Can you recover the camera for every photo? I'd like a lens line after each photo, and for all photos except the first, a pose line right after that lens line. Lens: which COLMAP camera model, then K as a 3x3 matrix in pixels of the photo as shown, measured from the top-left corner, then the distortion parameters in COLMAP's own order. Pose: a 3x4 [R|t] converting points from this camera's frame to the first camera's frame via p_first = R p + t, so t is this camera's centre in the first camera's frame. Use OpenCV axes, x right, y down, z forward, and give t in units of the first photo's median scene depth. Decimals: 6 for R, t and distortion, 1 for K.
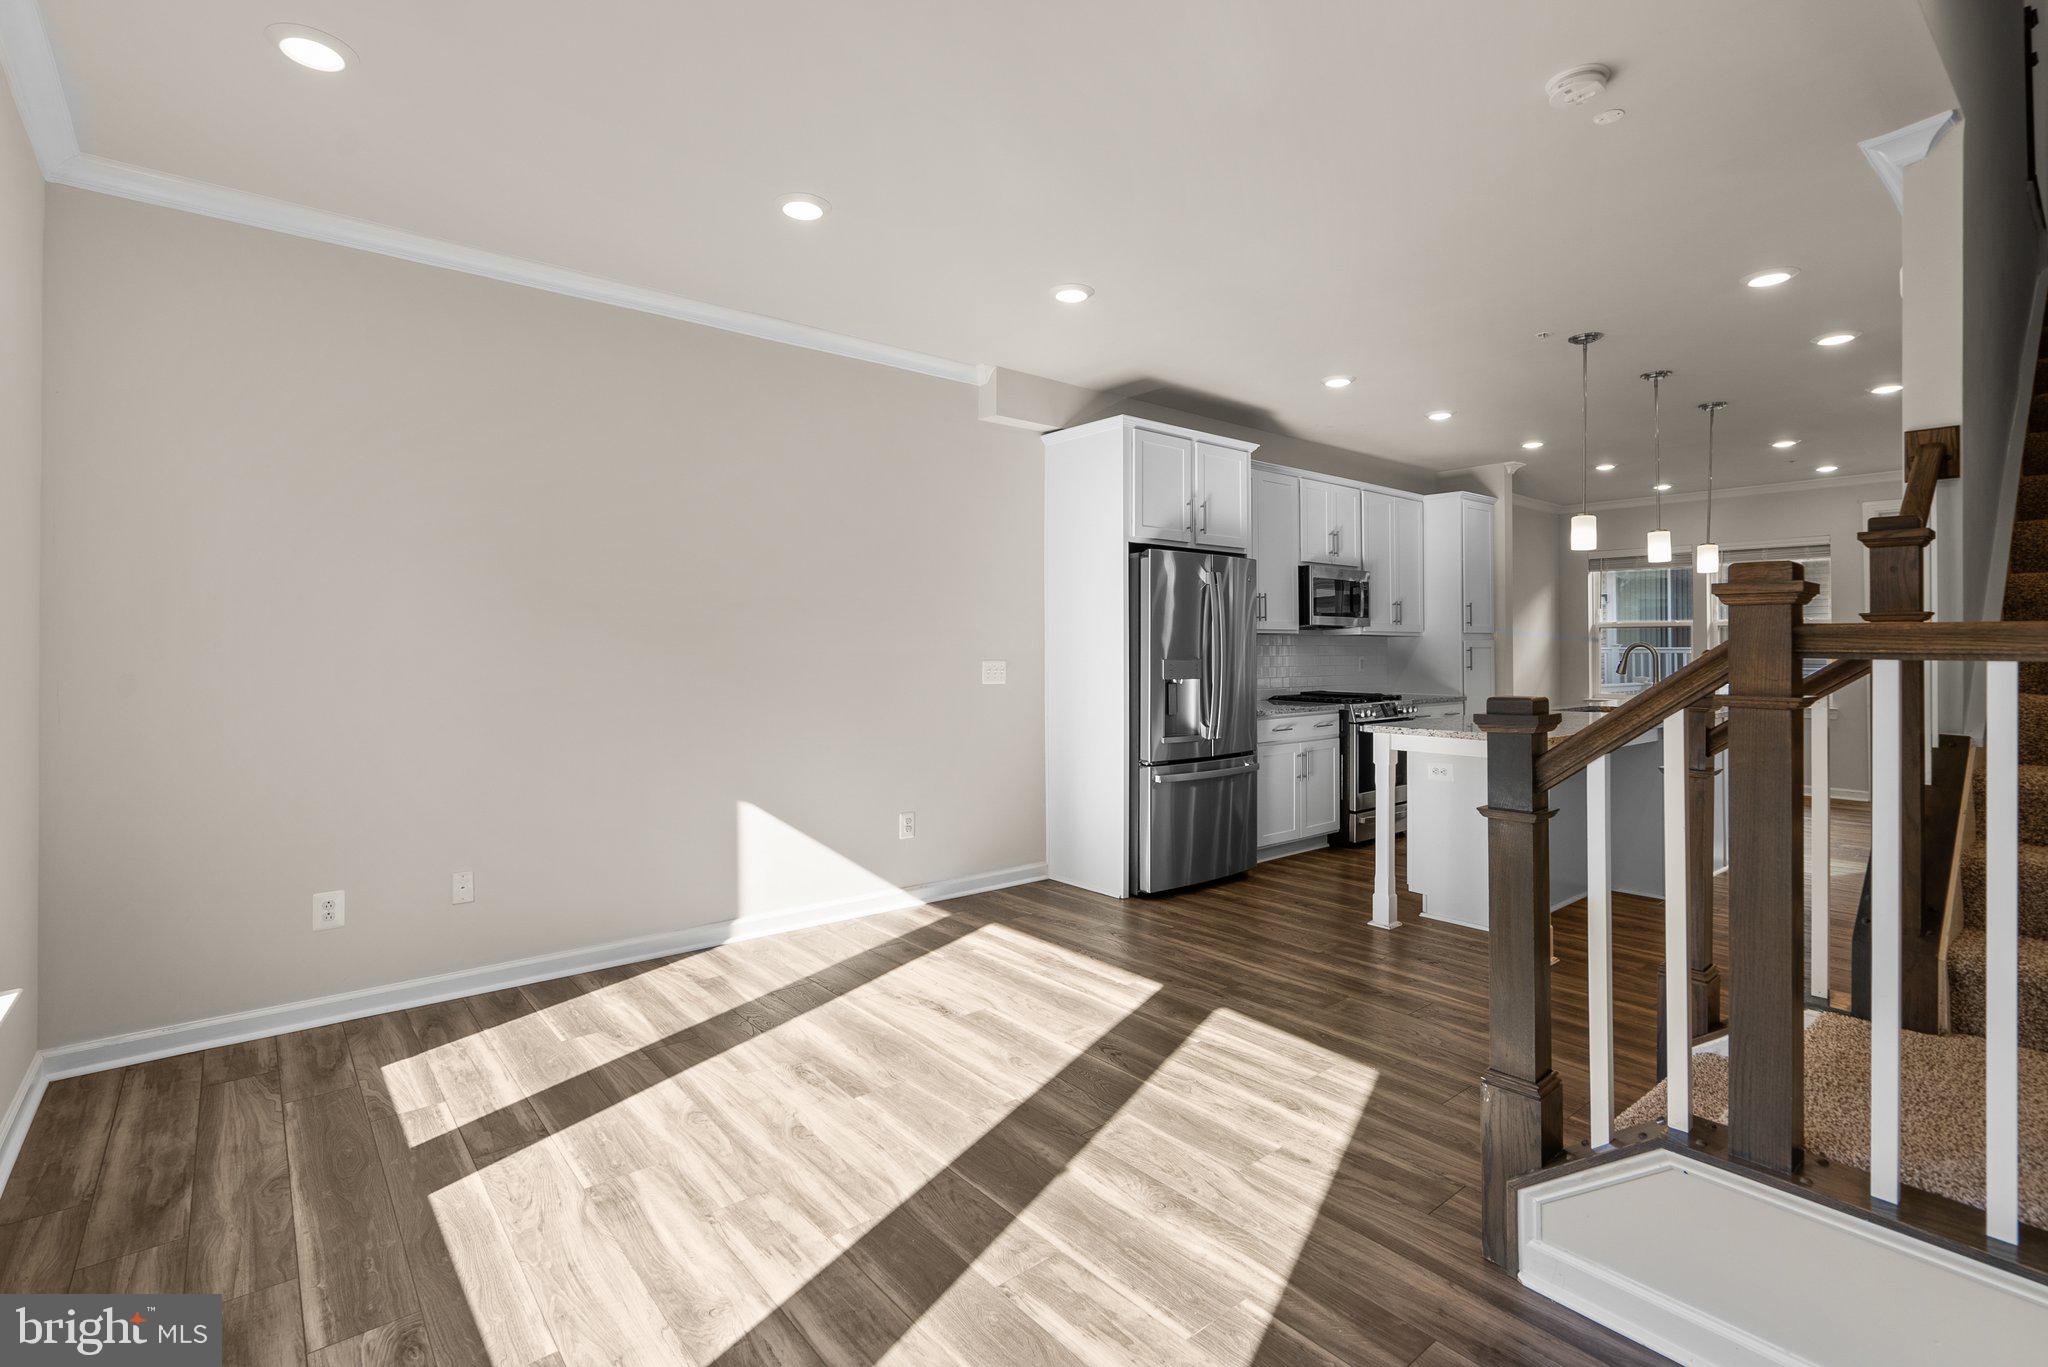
lens RADIAL K [[941.5, 0, 1022.2], [0, 941.5, 640.2], [0, 0, 1]] dist [-0.003630, 0.000868]
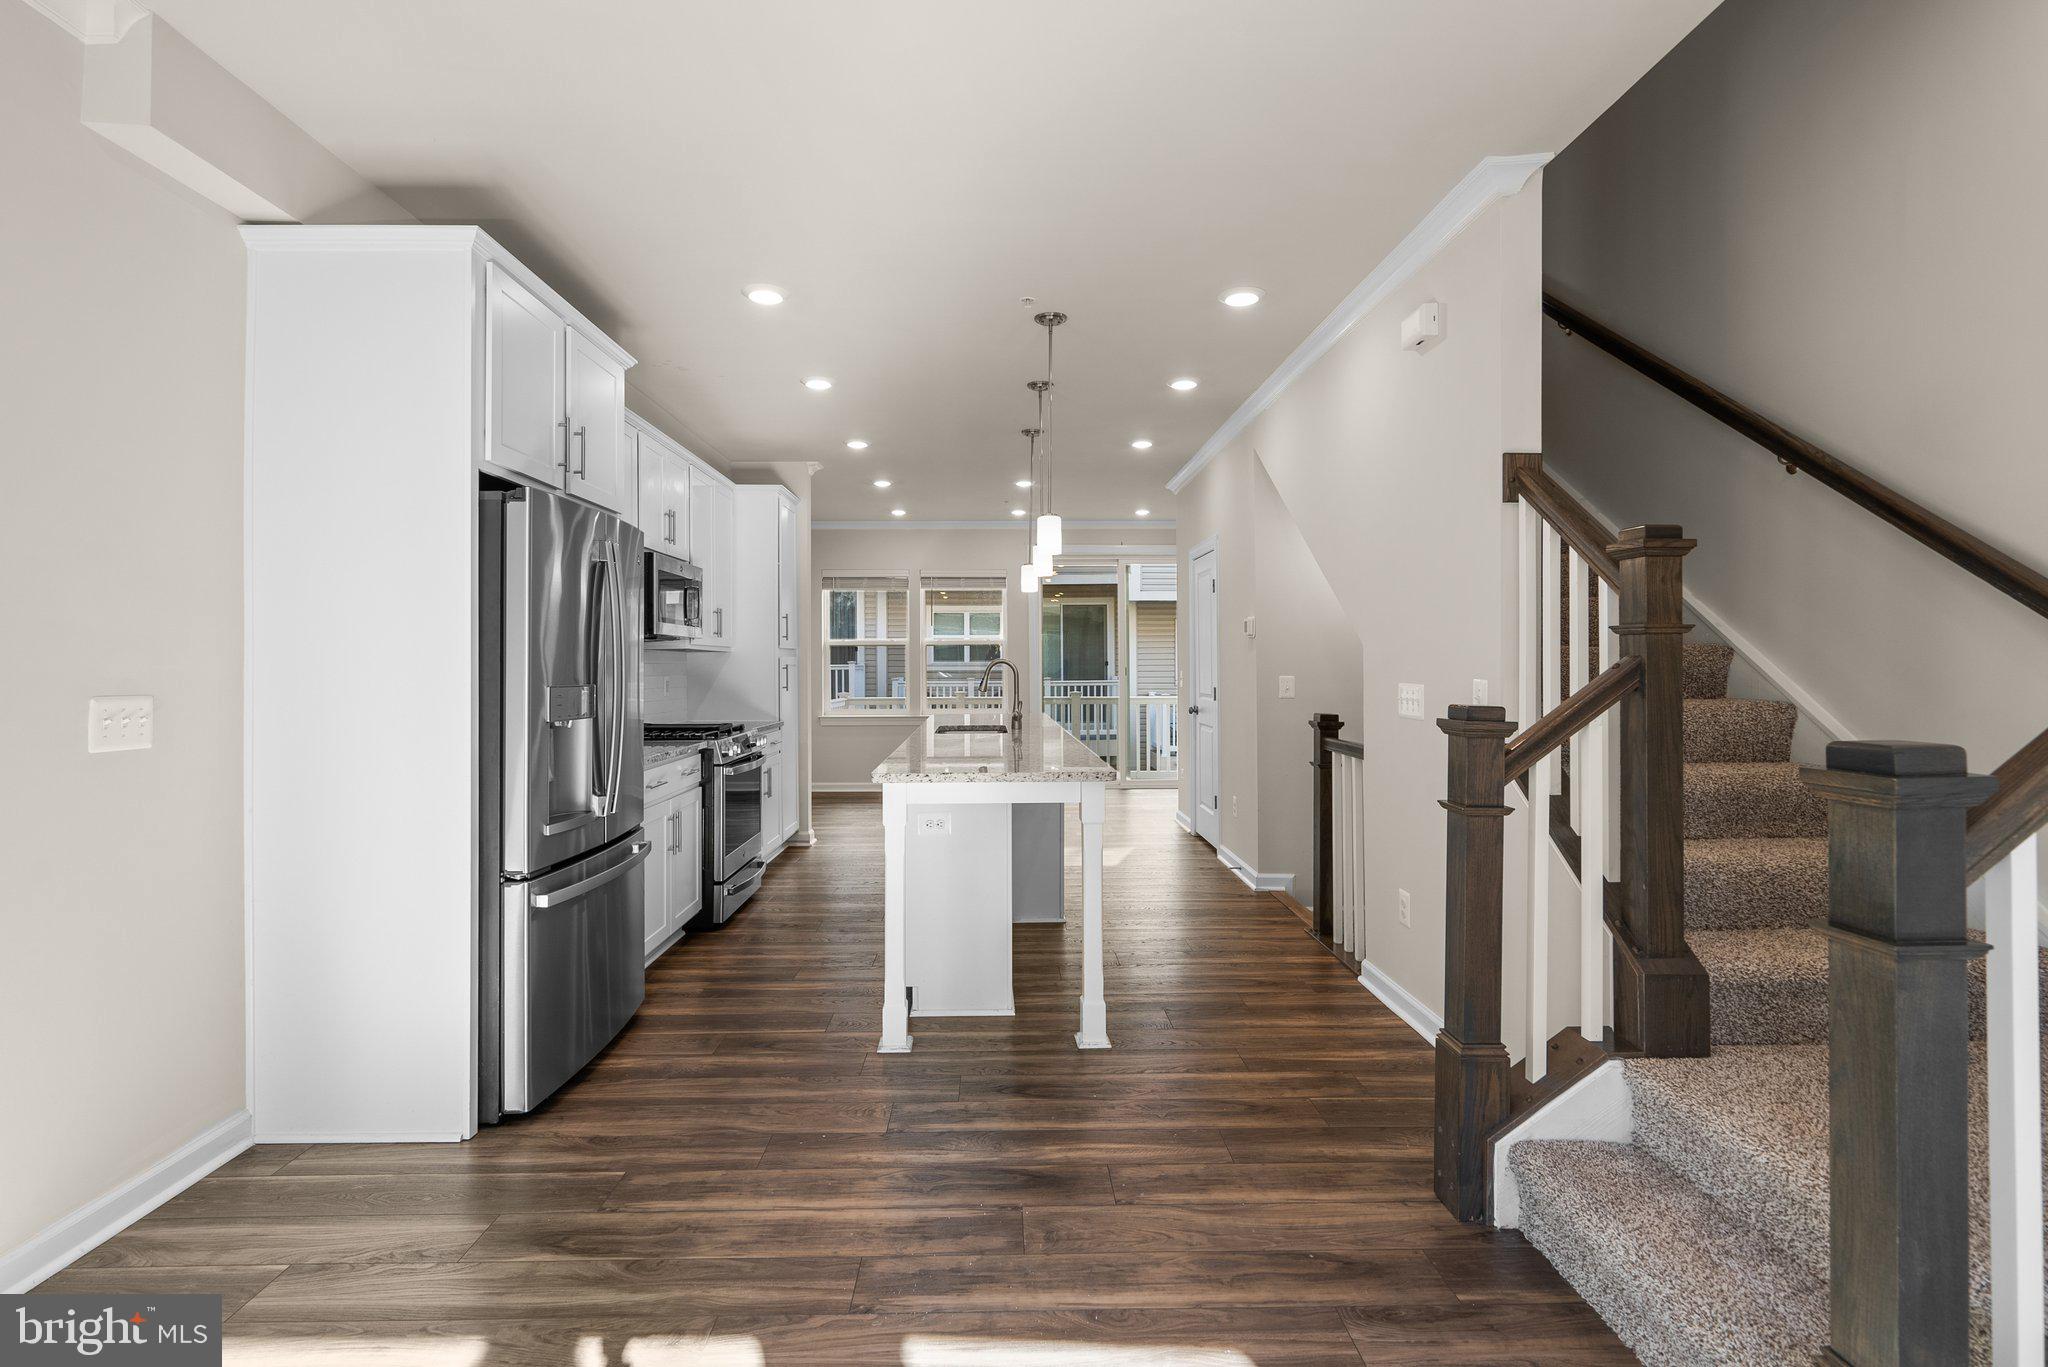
lens RADIAL K [[941.5, 0, 1004.2], [0, 941.5, 656.8], [0, 0, 1]] dist [-0.003630, 0.000868]
pose [[0.629266, 0.003592, 0.777182, -0.113416], [-0.001891, 0.999993, -0.003090, 0.003435], [-0.777188, 0.000475, 0.629269, 0.423952]]
